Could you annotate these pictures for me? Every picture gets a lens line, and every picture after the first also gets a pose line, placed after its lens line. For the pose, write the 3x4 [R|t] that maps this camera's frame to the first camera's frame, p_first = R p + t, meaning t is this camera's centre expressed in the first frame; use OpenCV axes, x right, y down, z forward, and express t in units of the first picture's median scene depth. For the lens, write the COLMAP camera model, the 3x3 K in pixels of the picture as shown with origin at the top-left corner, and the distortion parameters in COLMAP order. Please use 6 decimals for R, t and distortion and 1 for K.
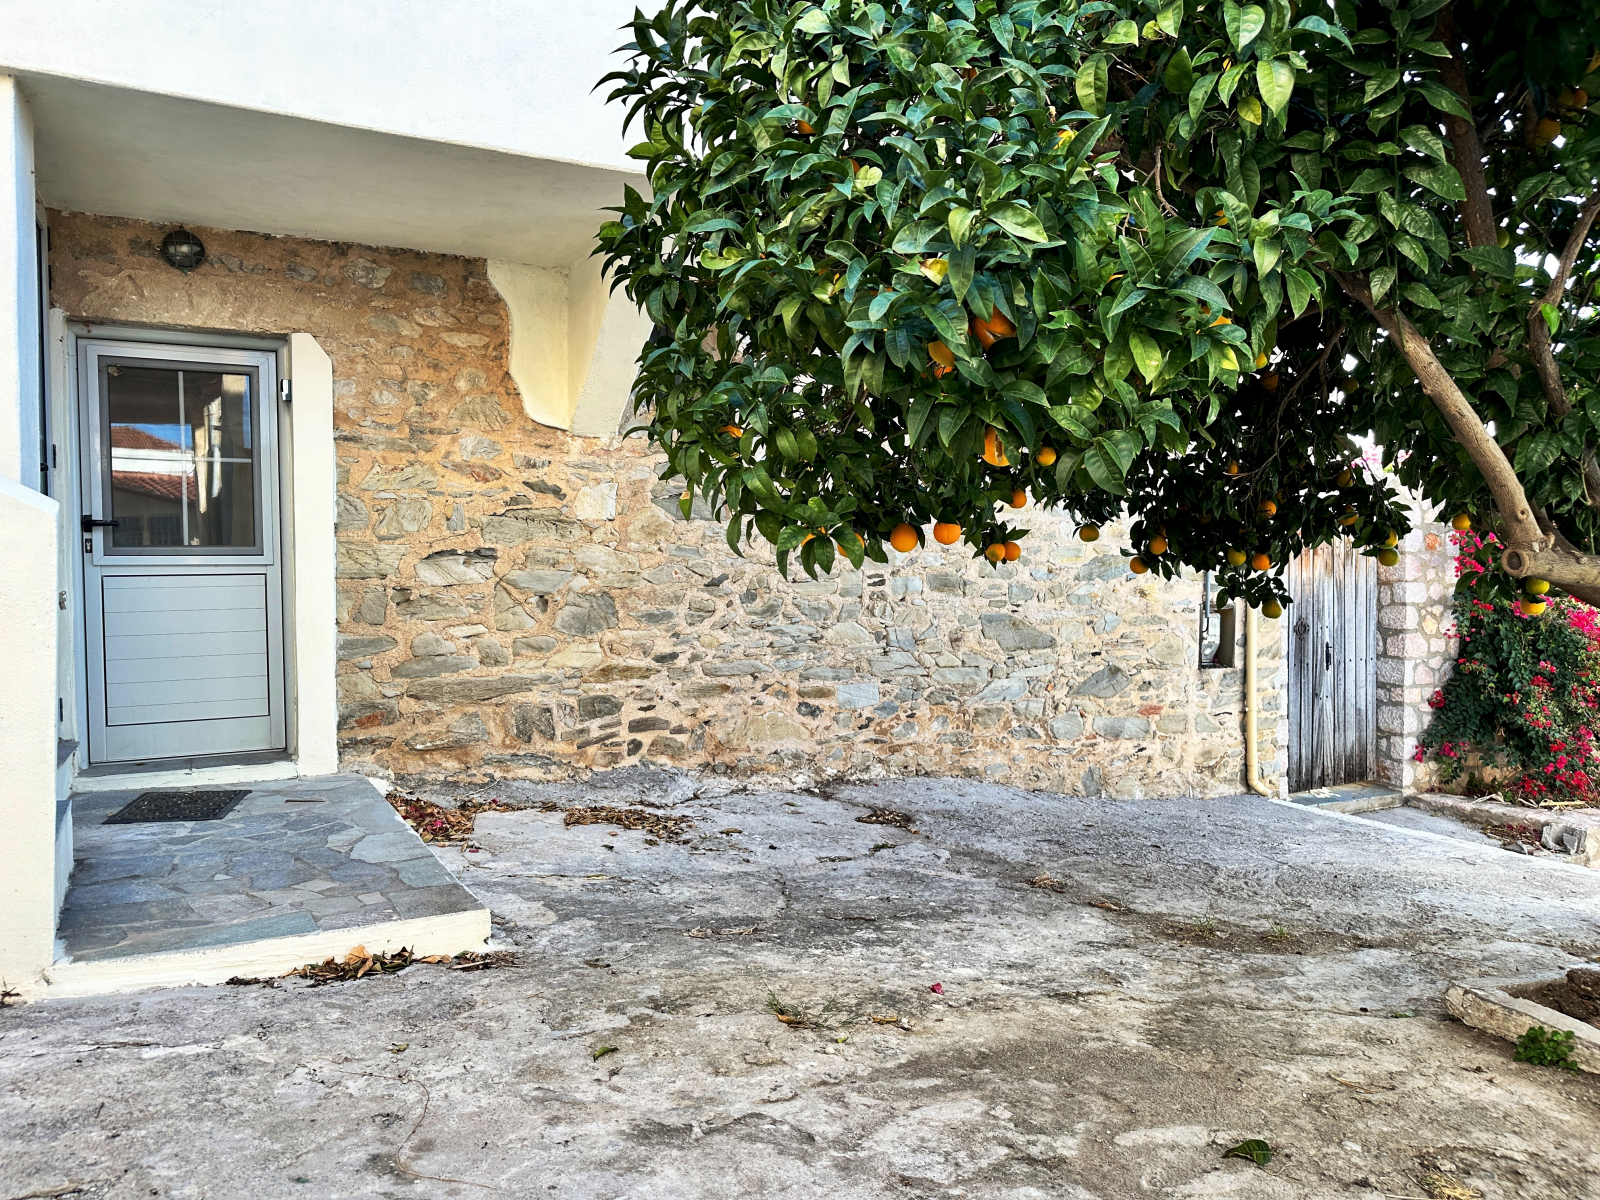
lens RADIAL K [[1109.0, 0, 800.0], [0, 1109.0, 600.0], [0, 0, 1]] dist [0.041752, -0.051405]
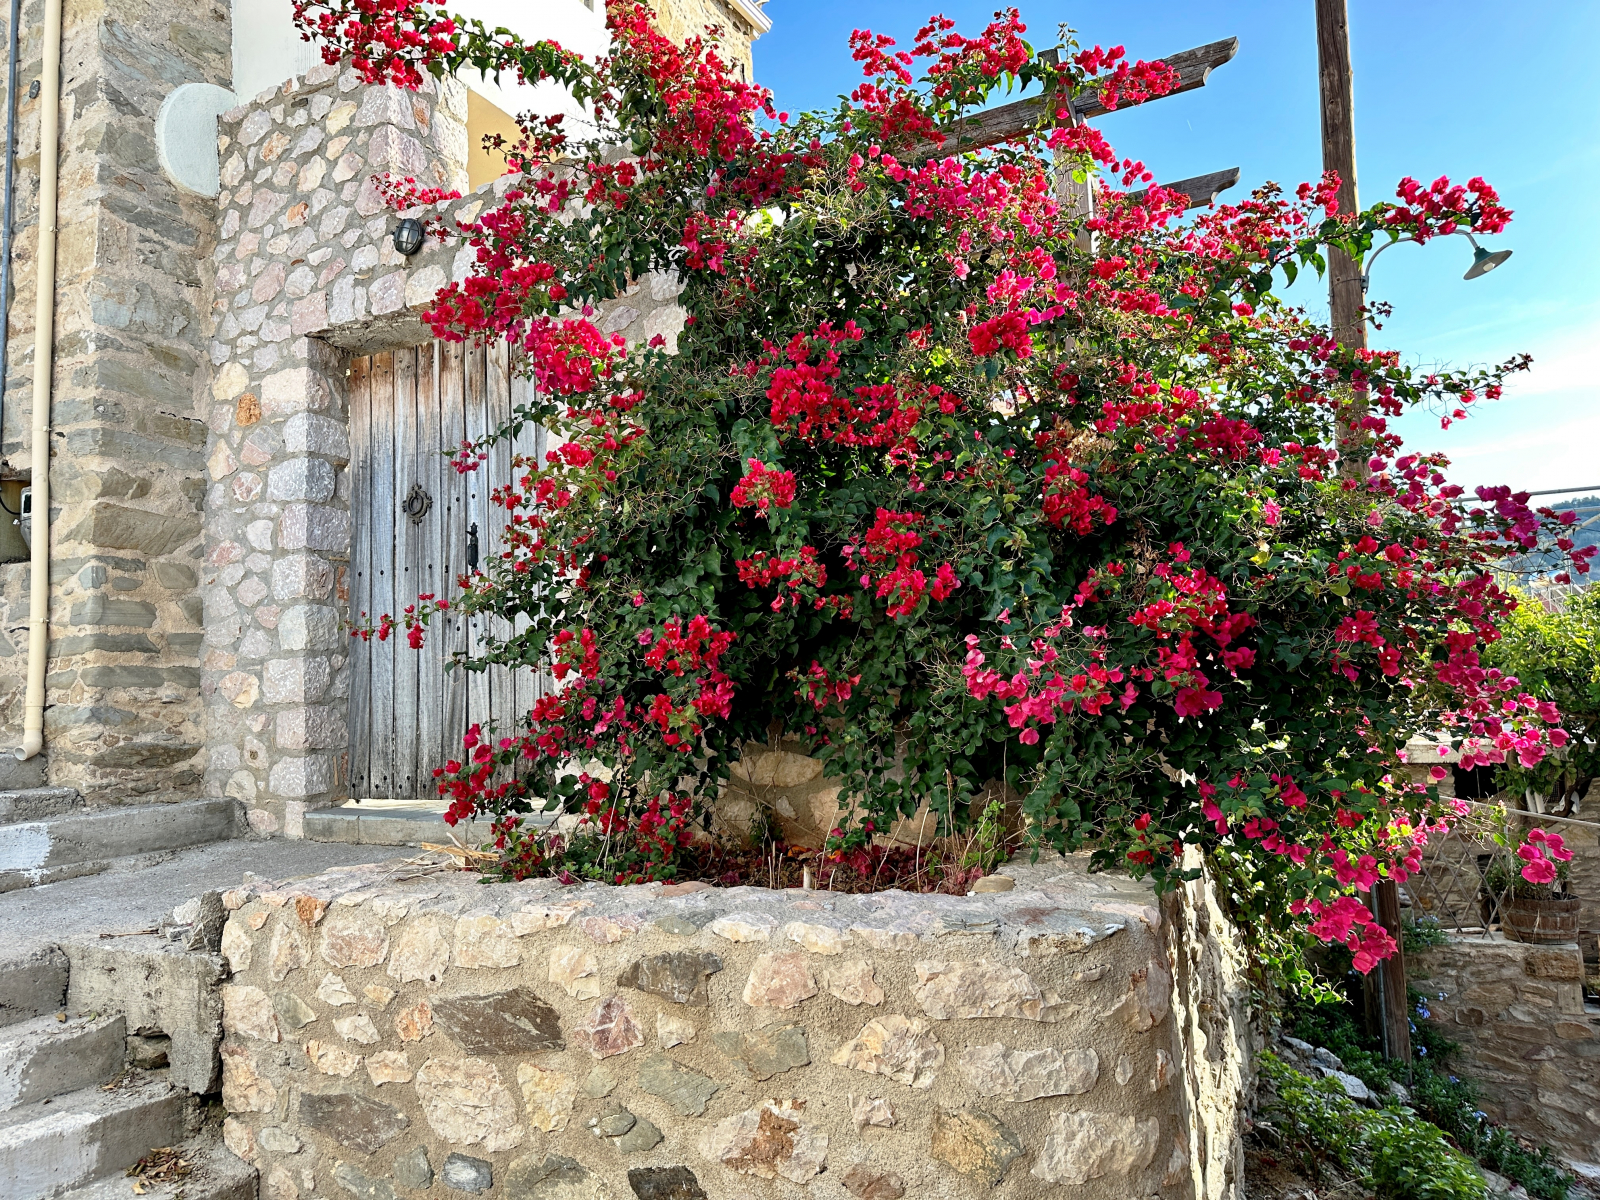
lens RADIAL K [[1109.0, 0, 800.0], [0, 1109.0, 600.0], [0, 0, 1]] dist [0.041752, -0.051405]
pose [[0.556940, -0.096692, -0.824905, 0.983805], [0.011010, 0.993972, -0.109076, 0.132223], [0.830480, 0.051667, 0.554648, 0.821248]]
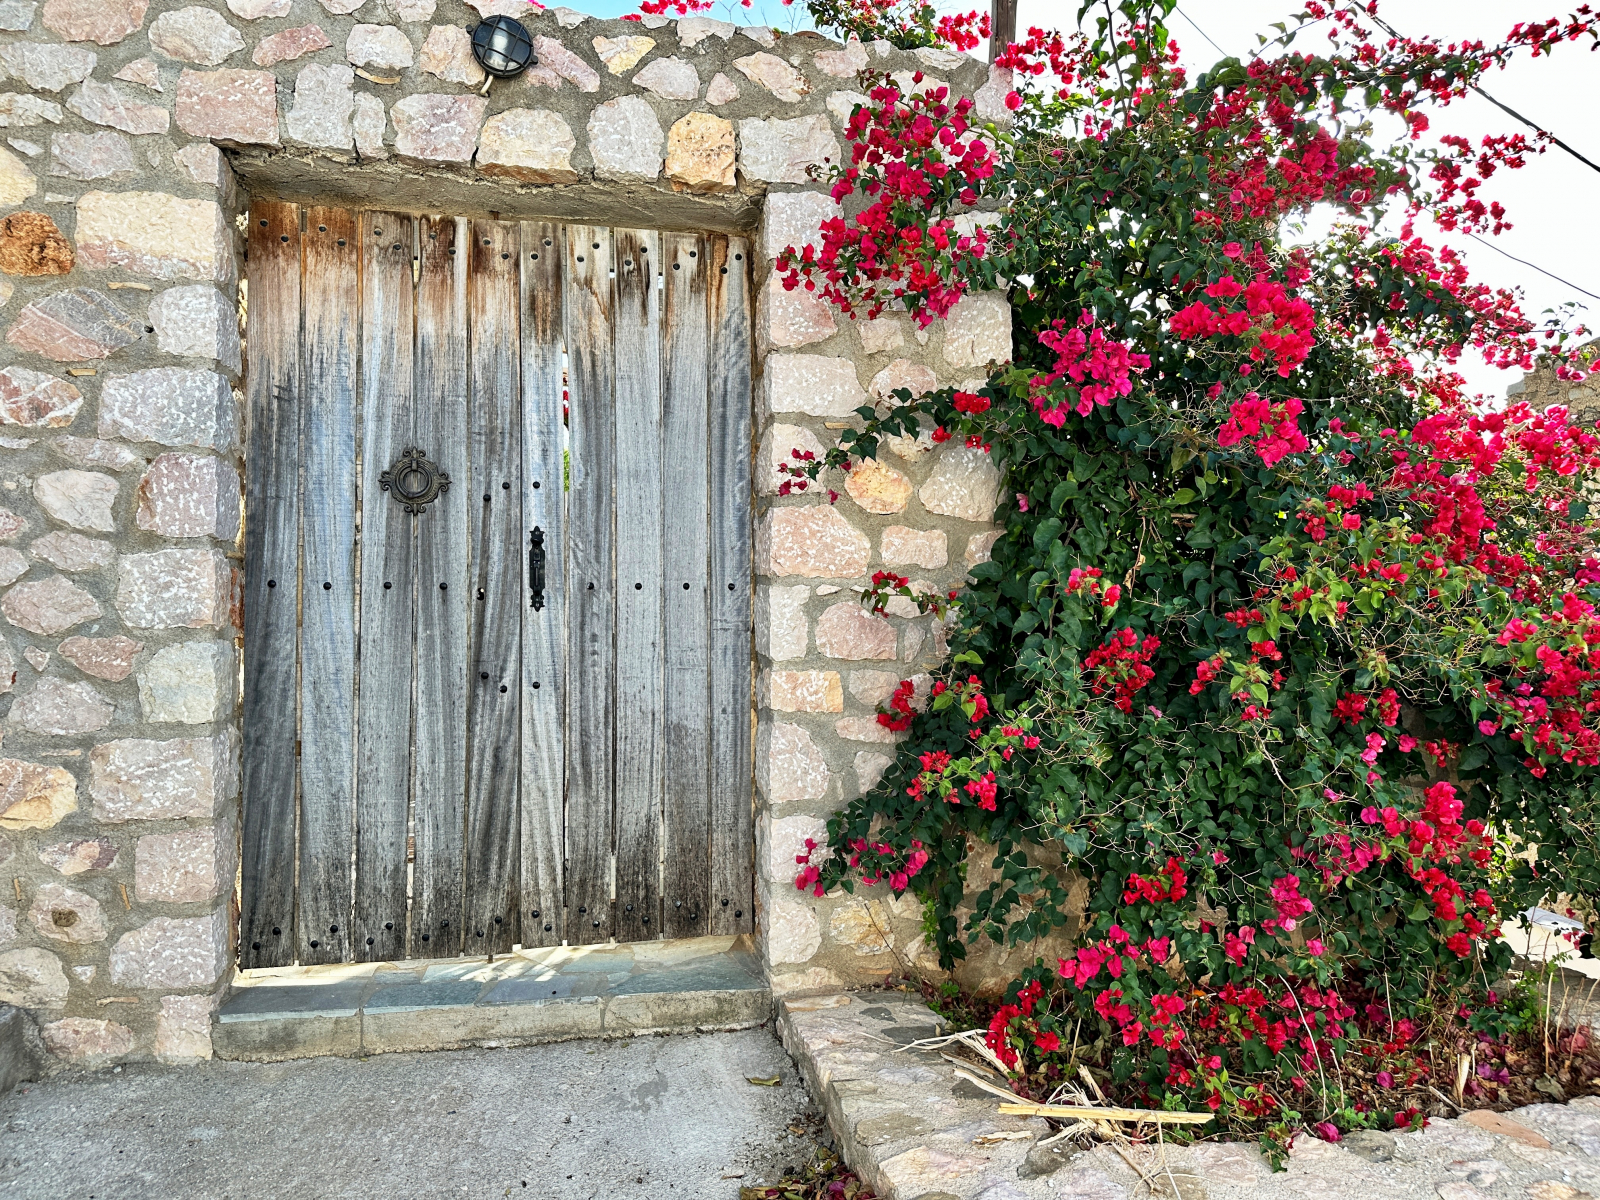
lens RADIAL K [[1109.0, 0, 800.0], [0, 1109.0, 600.0], [0, 0, 1]] dist [0.041752, -0.051405]
pose [[0.959687, 0.006068, -0.281005, 0.639291], [-0.016392, 0.999274, -0.034403, 0.069361], [0.280592, 0.037623, 0.959090, 0.679043]]
